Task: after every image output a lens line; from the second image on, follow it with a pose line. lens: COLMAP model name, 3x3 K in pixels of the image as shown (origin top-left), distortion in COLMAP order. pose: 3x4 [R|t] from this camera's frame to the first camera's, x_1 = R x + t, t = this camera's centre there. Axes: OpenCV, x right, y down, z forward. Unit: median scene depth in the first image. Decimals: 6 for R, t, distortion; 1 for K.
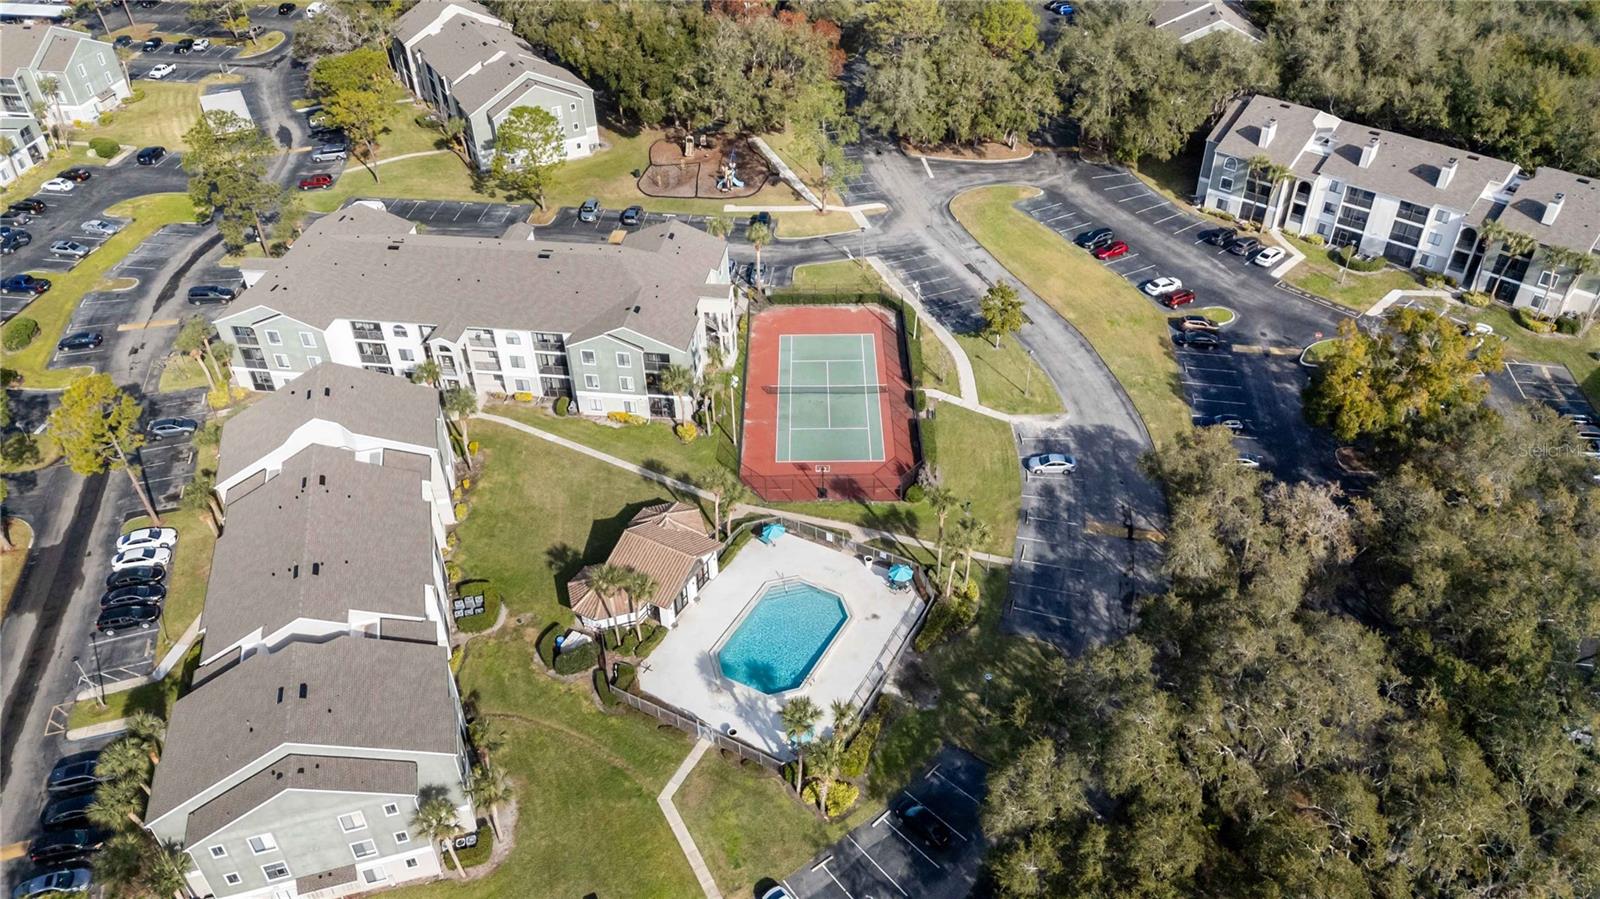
lens RADIAL K [[1163.6, 0, 790.1], [0, 1163.6, 451.9], [0, 0, 1]] dist [0.021322, -0.009097]
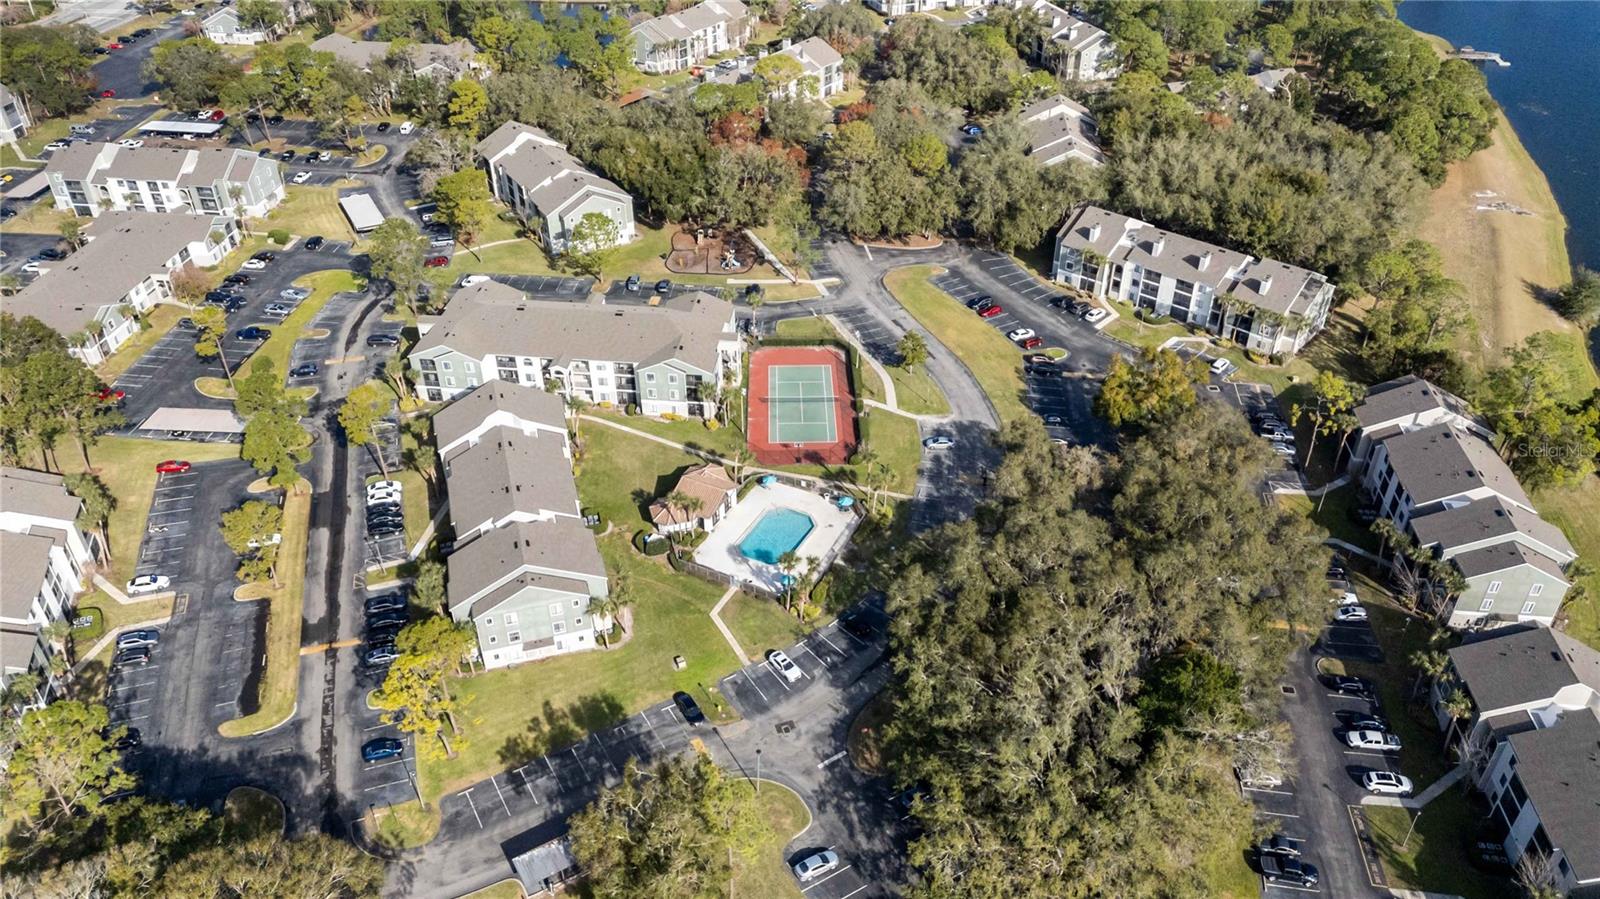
lens RADIAL K [[1163.6, 0, 790.1], [0, 1163.6, 451.9], [0, 0, 1]] dist [0.021322, -0.009097]
pose [[0.999551, -0.002987, 0.029818, -0.026270], [0.004396, 0.998872, -0.047282, 0.082758], [-0.029643, 0.047392, 0.998436, -0.507639]]
